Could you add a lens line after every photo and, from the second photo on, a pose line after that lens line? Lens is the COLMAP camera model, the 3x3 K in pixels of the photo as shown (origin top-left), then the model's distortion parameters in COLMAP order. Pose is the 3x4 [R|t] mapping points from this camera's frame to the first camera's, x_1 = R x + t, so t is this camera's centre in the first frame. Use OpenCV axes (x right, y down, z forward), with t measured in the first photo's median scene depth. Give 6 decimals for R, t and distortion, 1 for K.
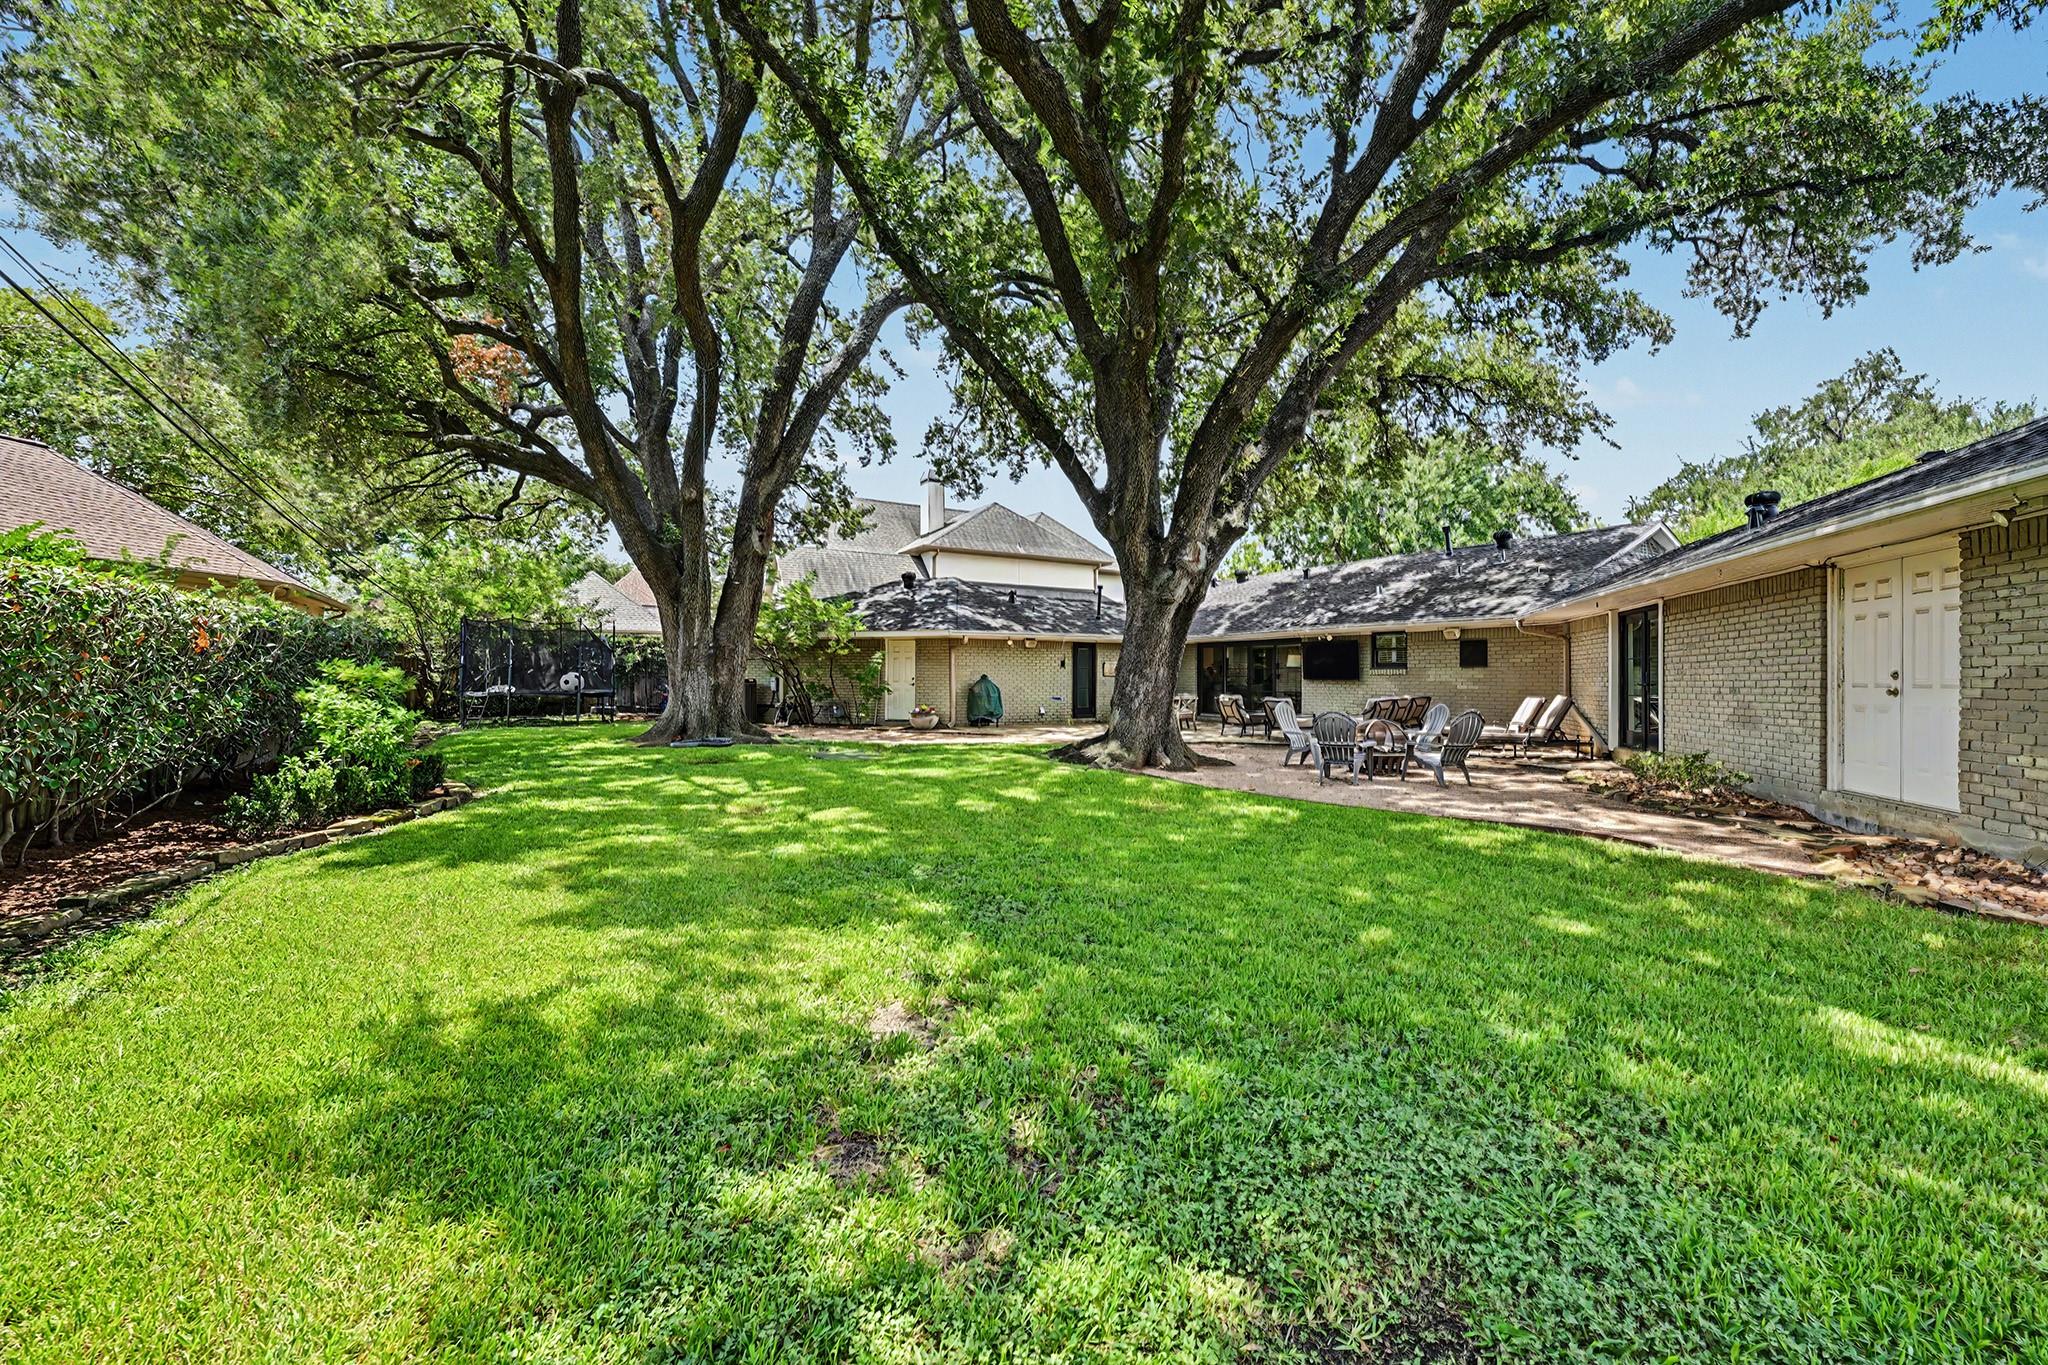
lens RADIAL K [[829.9, 0, 1015.1], [0, 829.9, 674.5], [0, 0, 1]] dist [0.010039, 0.000133]
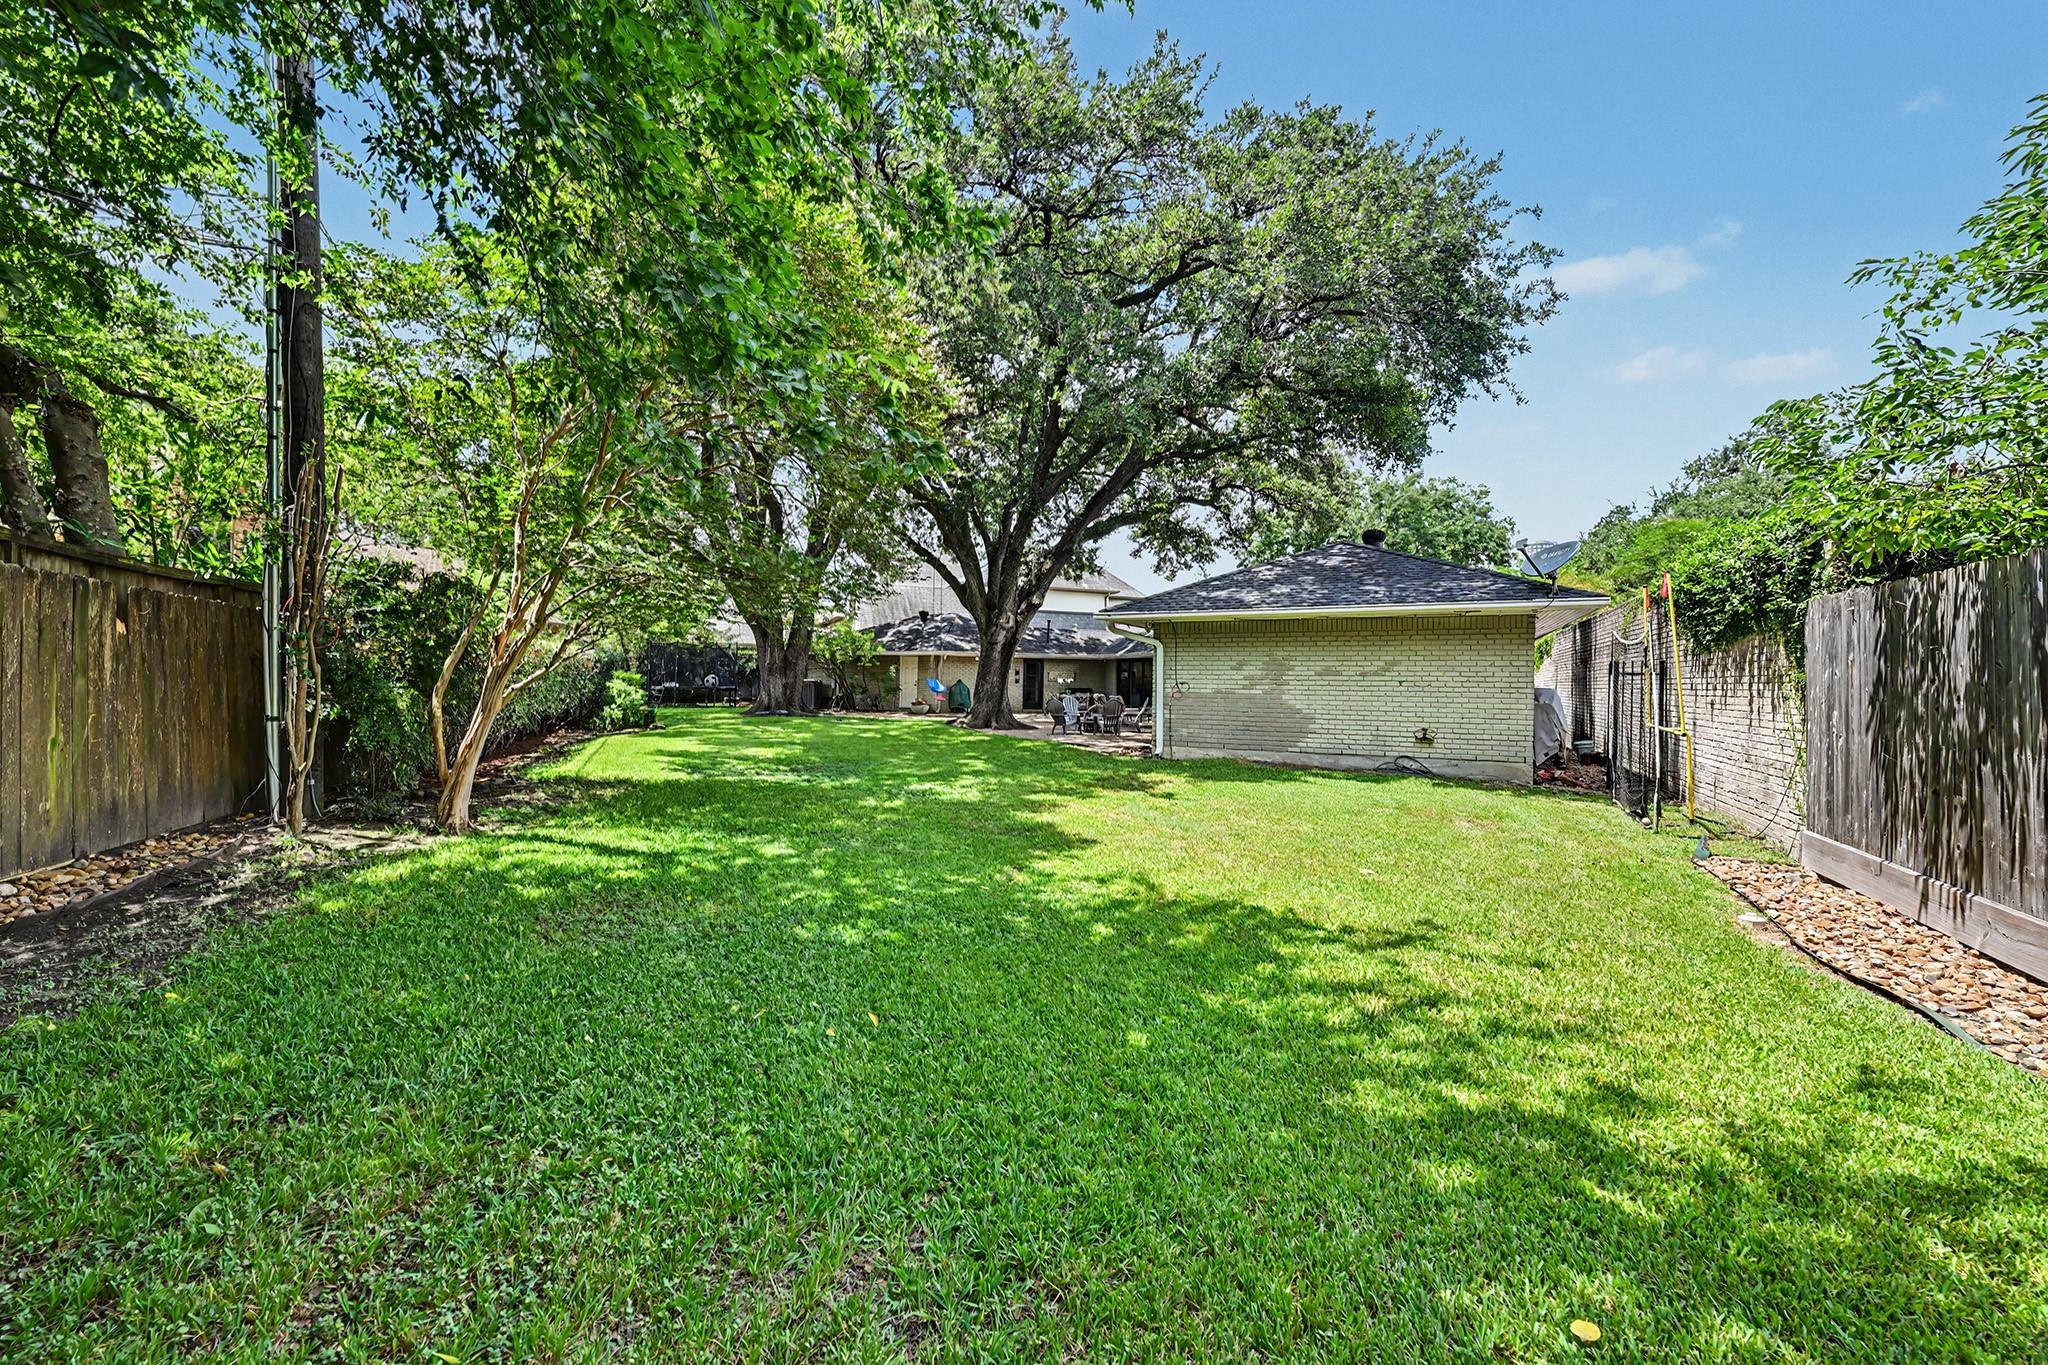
lens RADIAL K [[829.9, 0, 1031.2], [0, 829.9, 685.3], [0, 0, 1]] dist [0.010039, 0.000133]
pose [[0.991439, 0.012054, -0.130016, 0.302968], [-0.011227, 0.999912, 0.007089, -0.001476], [0.130090, -0.005569, 0.991487, -0.535522]]
